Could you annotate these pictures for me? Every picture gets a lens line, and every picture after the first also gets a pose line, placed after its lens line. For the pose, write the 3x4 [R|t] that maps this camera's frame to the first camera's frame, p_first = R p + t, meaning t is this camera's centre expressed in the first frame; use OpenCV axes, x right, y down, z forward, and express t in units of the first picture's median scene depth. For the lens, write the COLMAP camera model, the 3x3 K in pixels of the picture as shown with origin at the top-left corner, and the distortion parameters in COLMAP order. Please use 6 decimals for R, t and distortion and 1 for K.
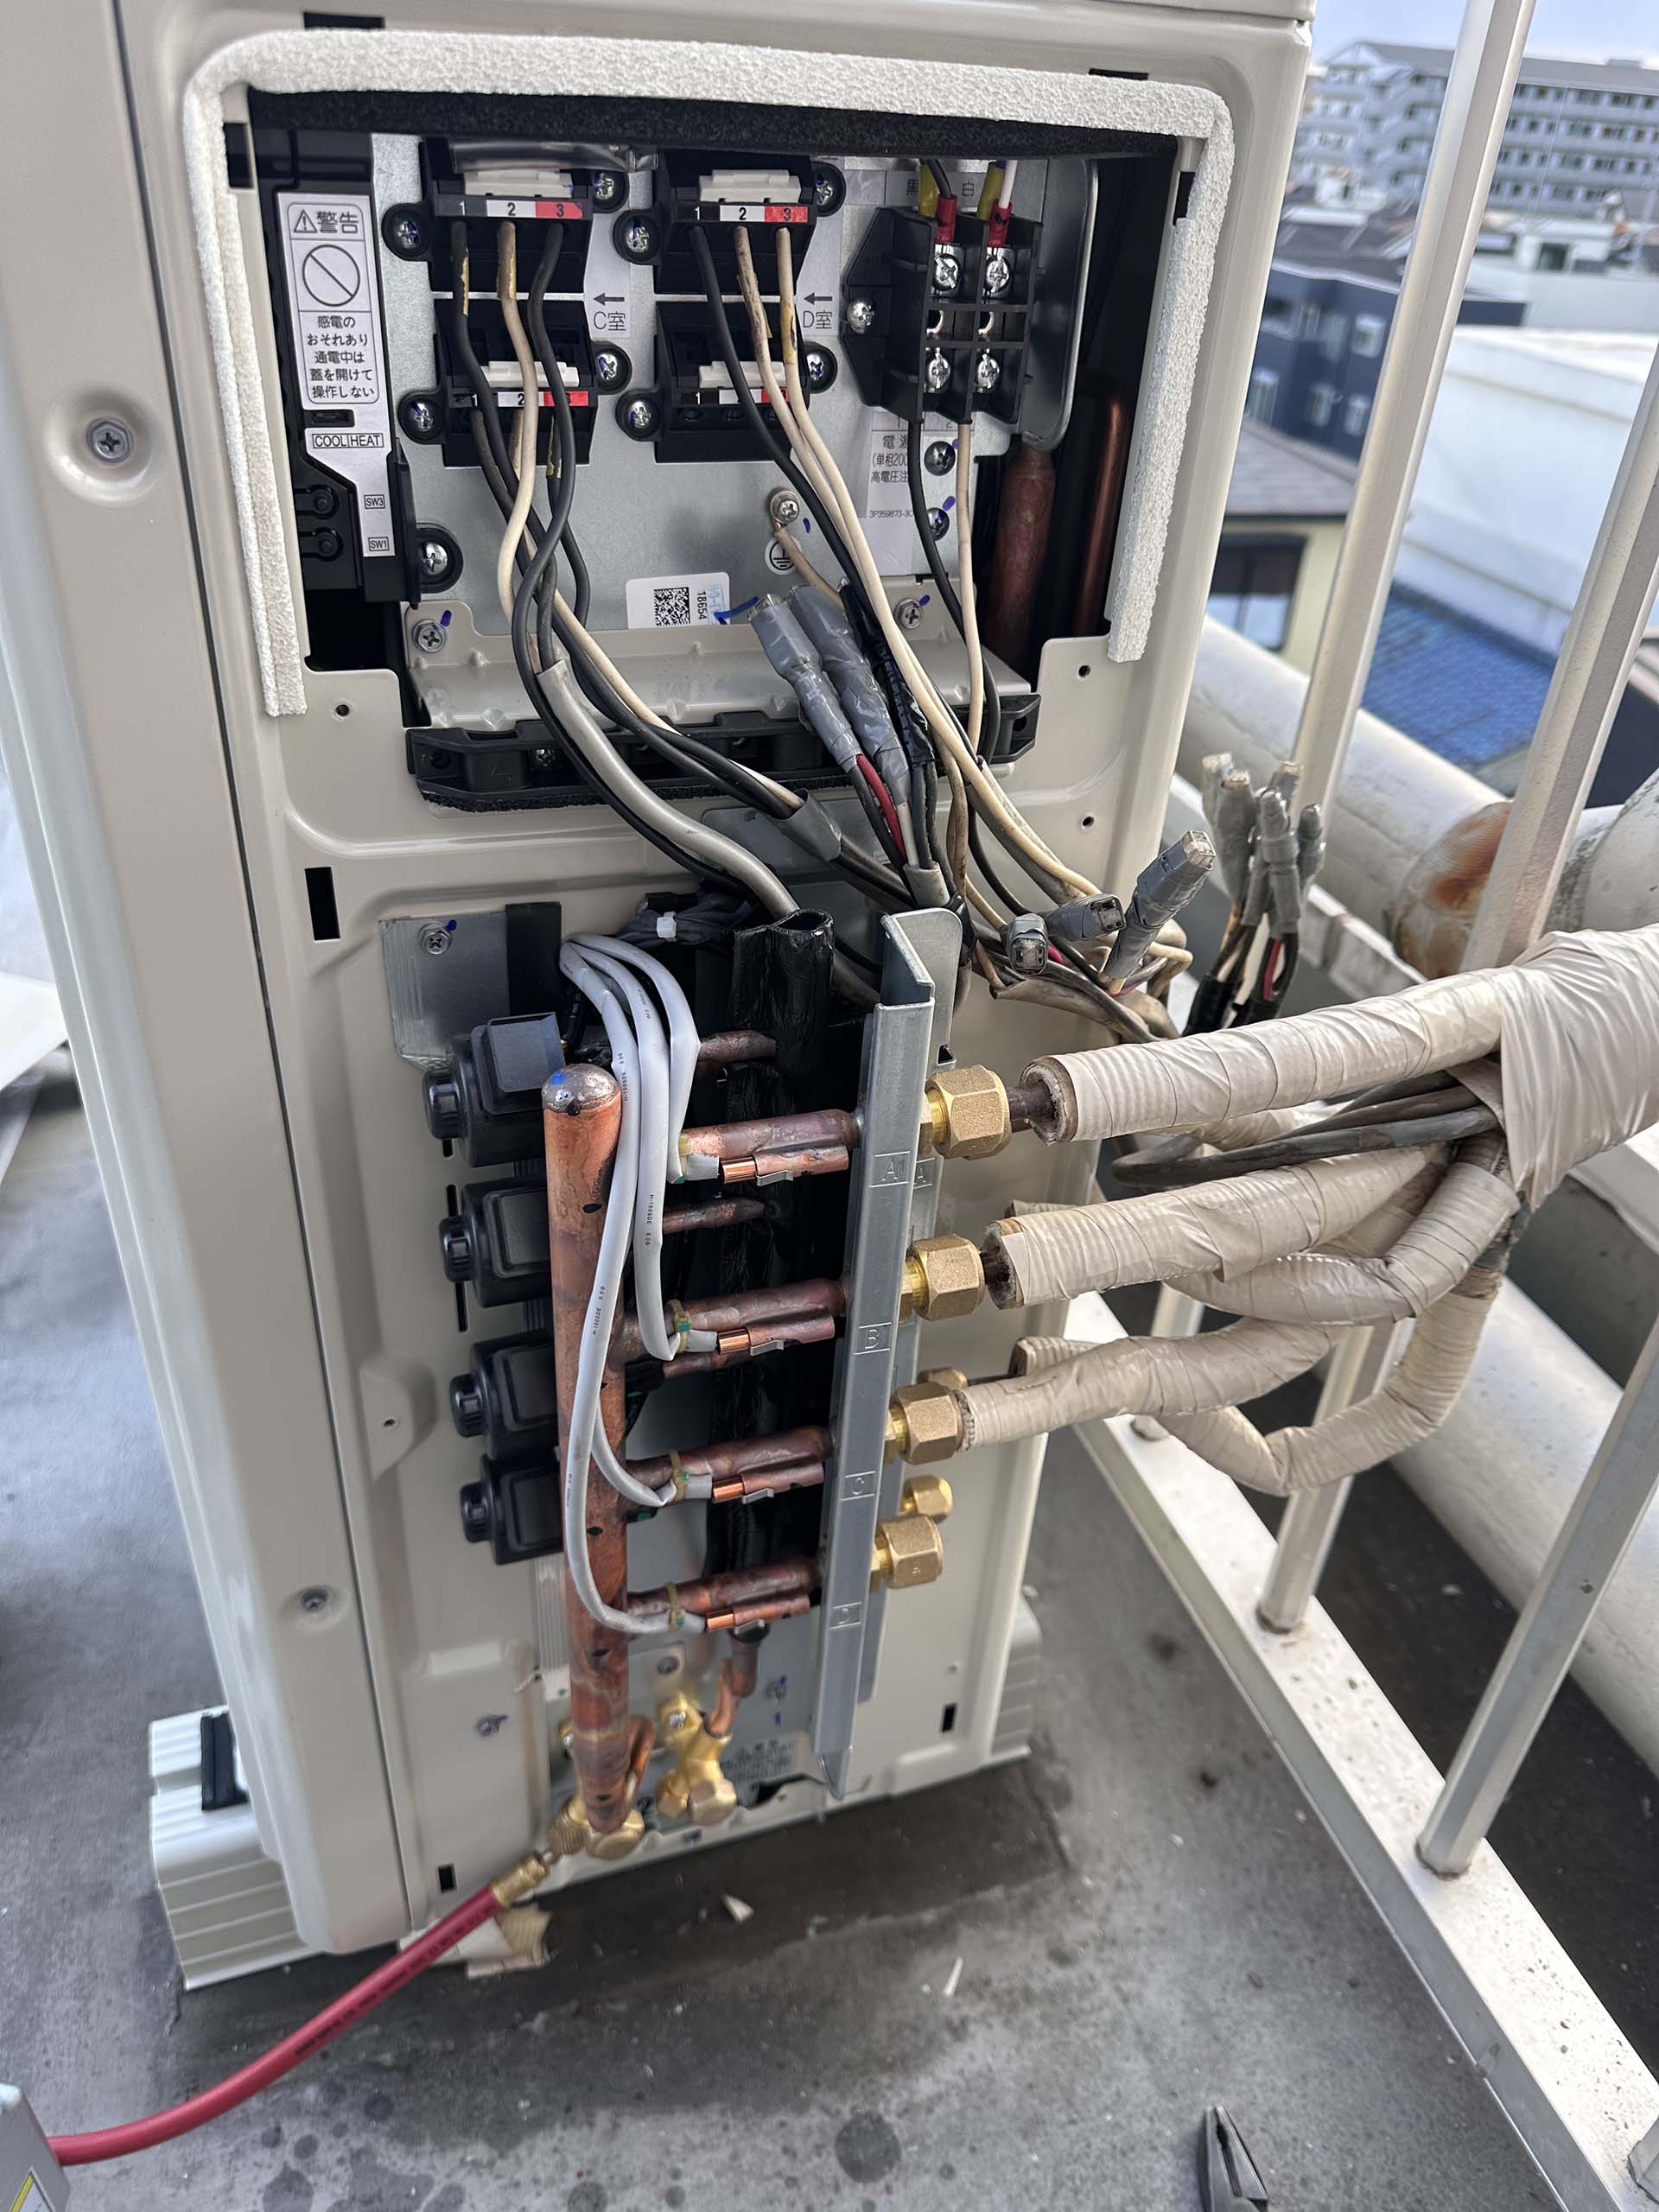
lens RADIAL K [[1569.8, 0, 831.1], [0, 1569.8, 1108.1], [0, 0, 1]] dist [0.016177, -0.031185]
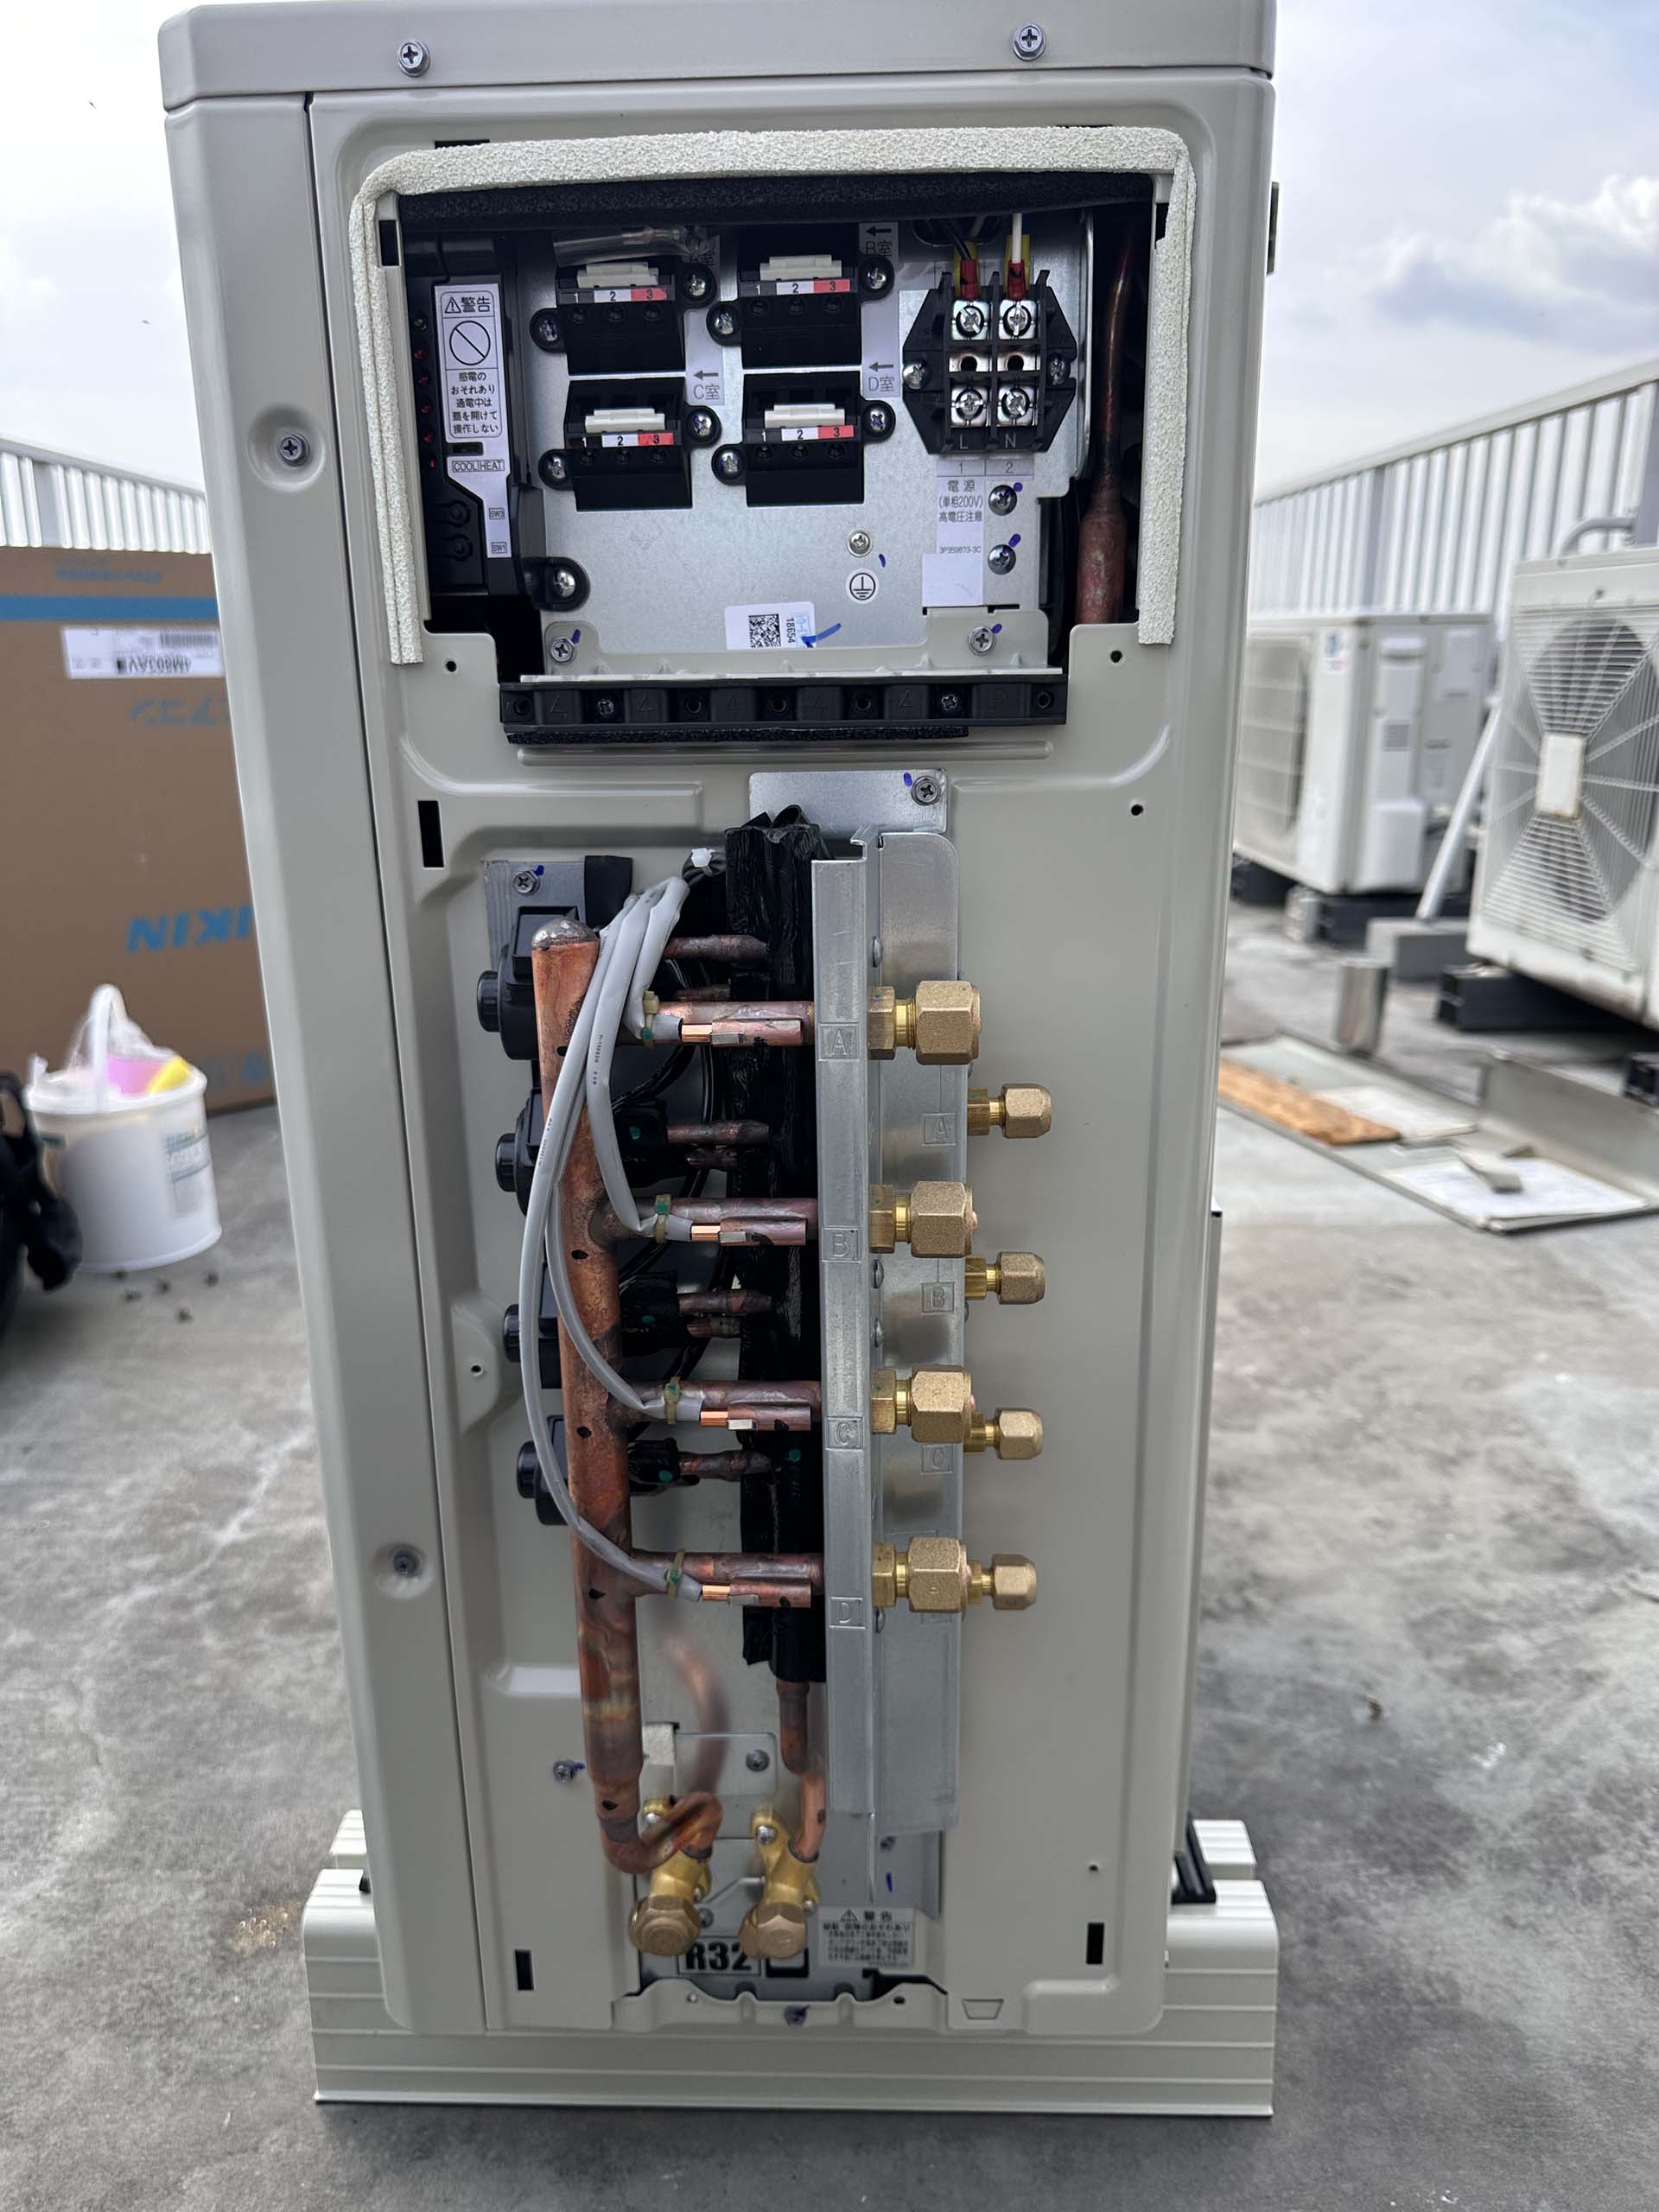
lens RADIAL K [[1569.8, 0, 809.5], [0, 1569.8, 1091.8], [0, 0, 1]] dist [0.016177, -0.031185]
pose [[0.934742, 0.029010, -0.354141, 0.237251], [-0.132702, 0.953049, -0.272191, 0.216326], [0.329617, 0.301424, 0.894705, 0.044117]]
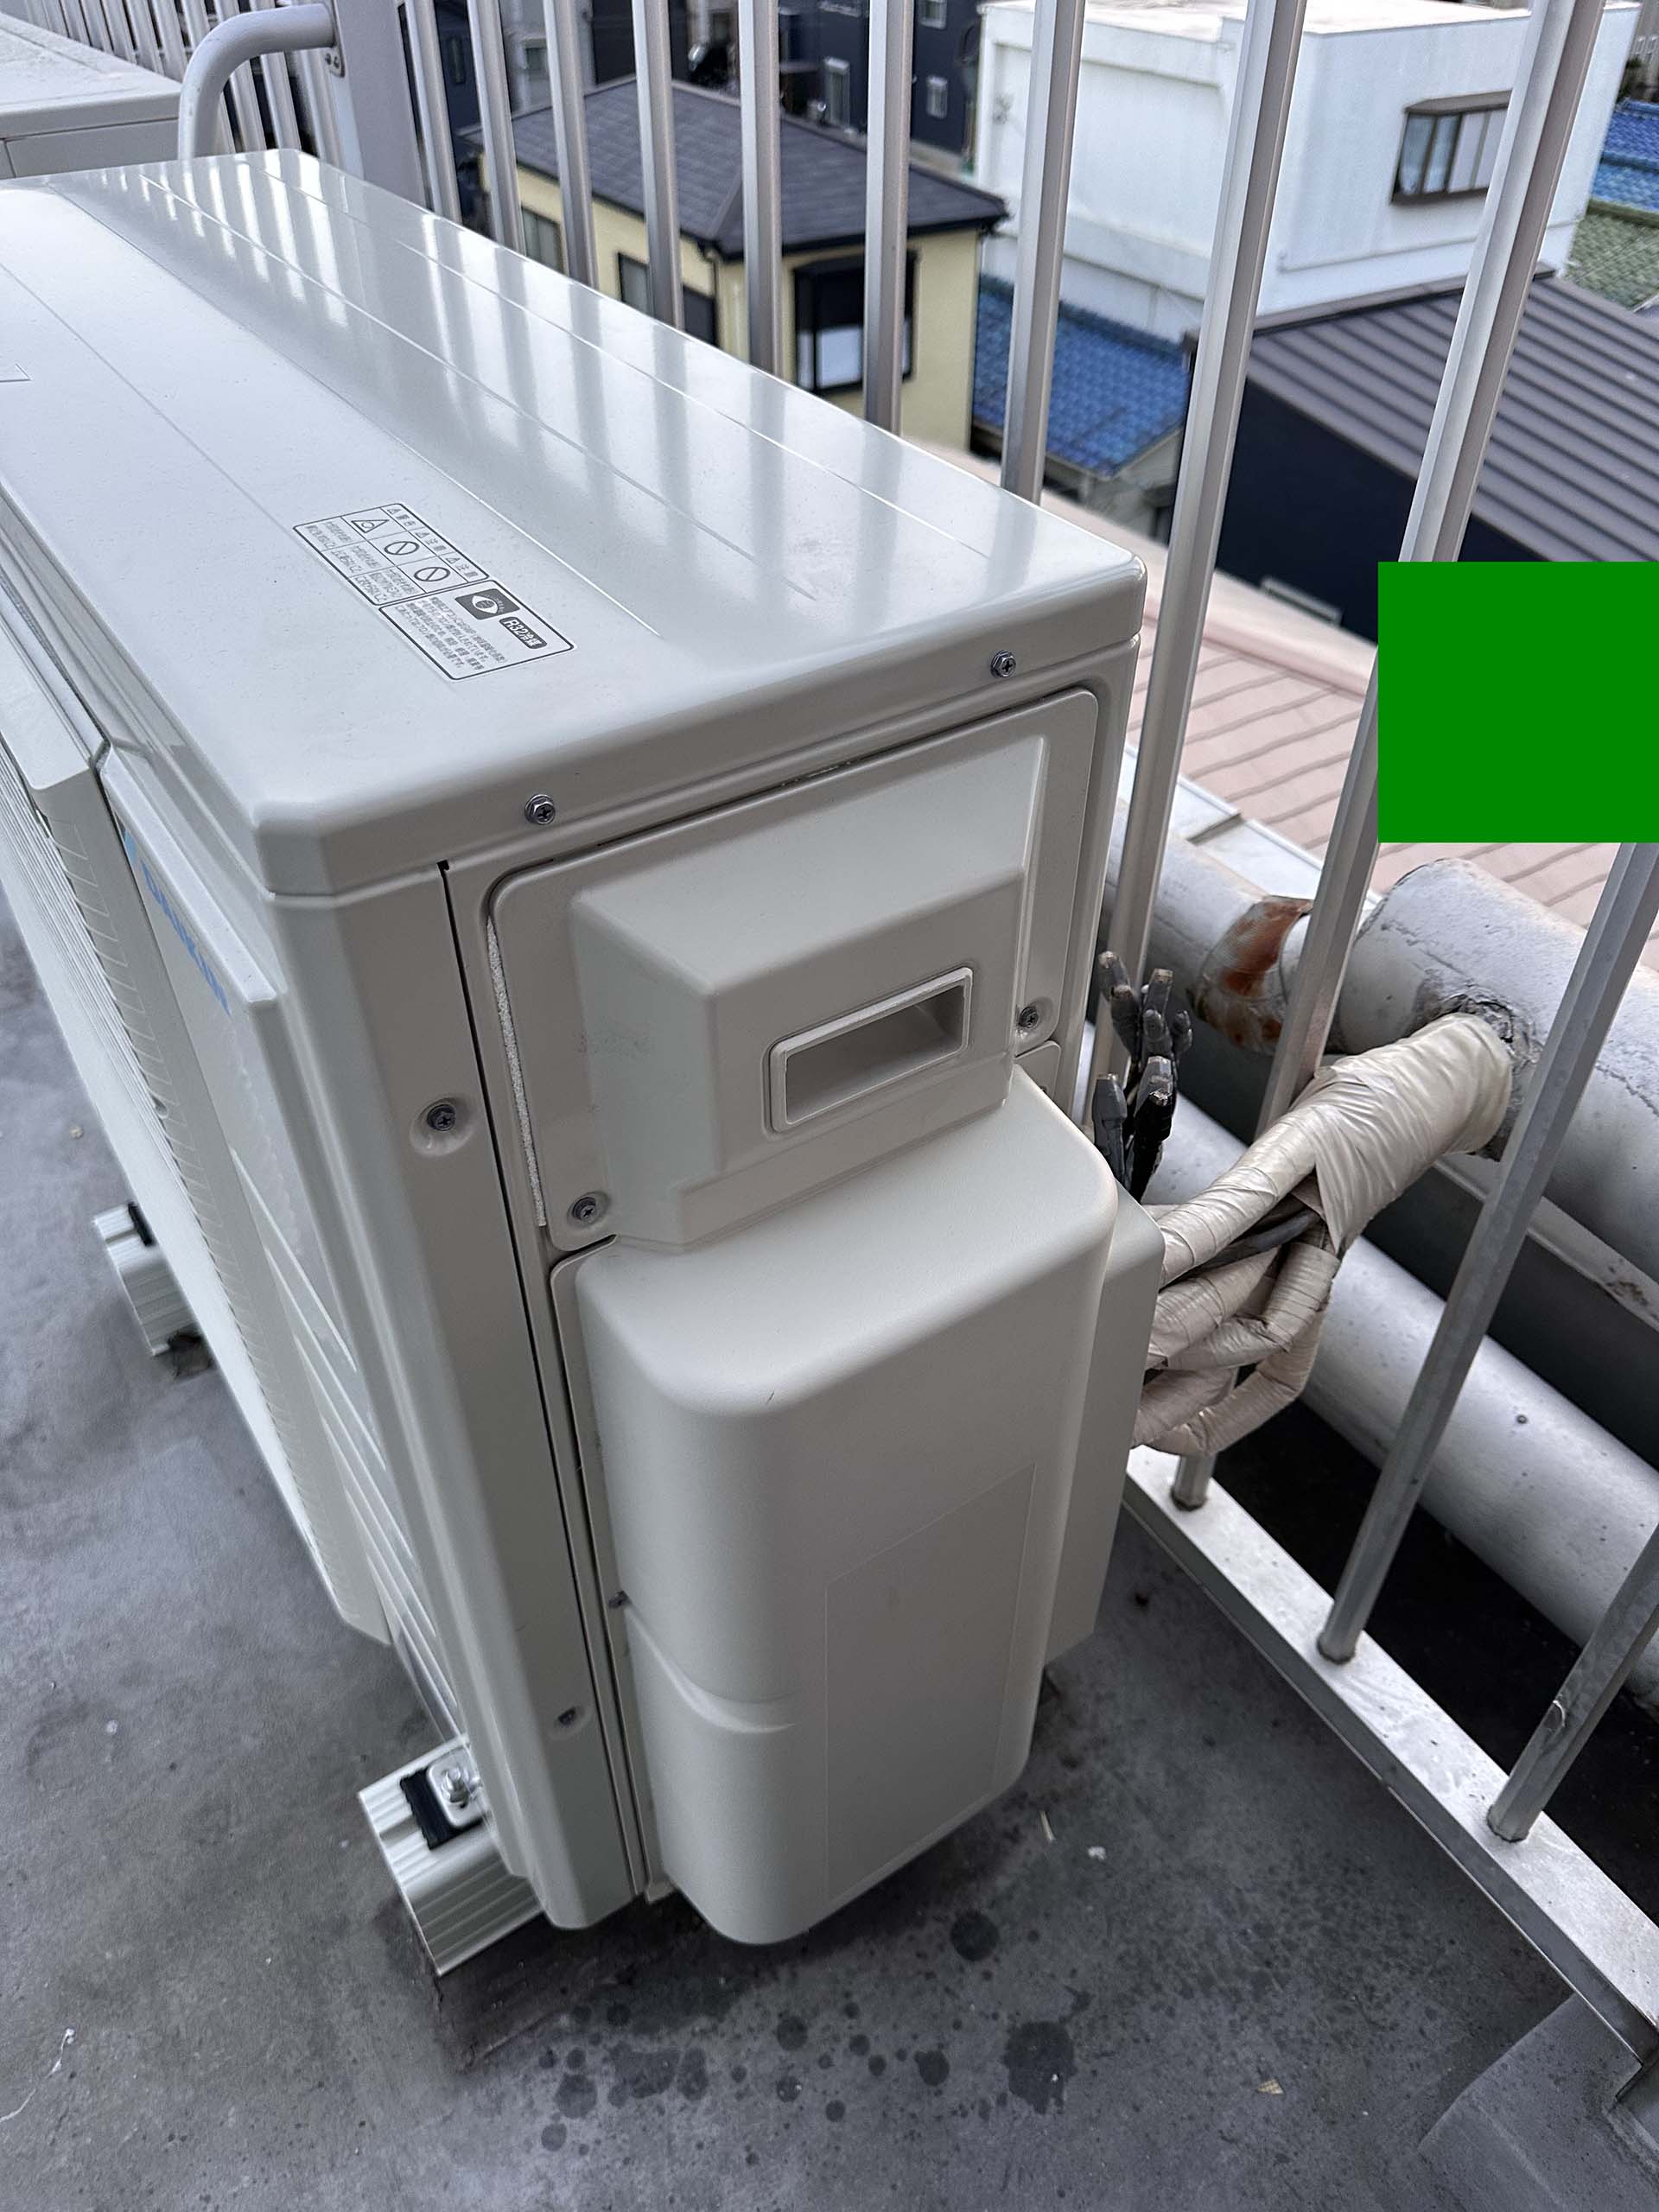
lens RADIAL K [[1569.8, 0, 821.0], [0, 1569.8, 1108.2], [0, 0, 1]] dist [0.016177, -0.031185]
pose [[0.966726, -0.212163, 0.142926, -0.163057], [0.189918, 0.969544, 0.154649, -0.307136], [-0.171384, -0.122359, 0.977577, -0.259223]]
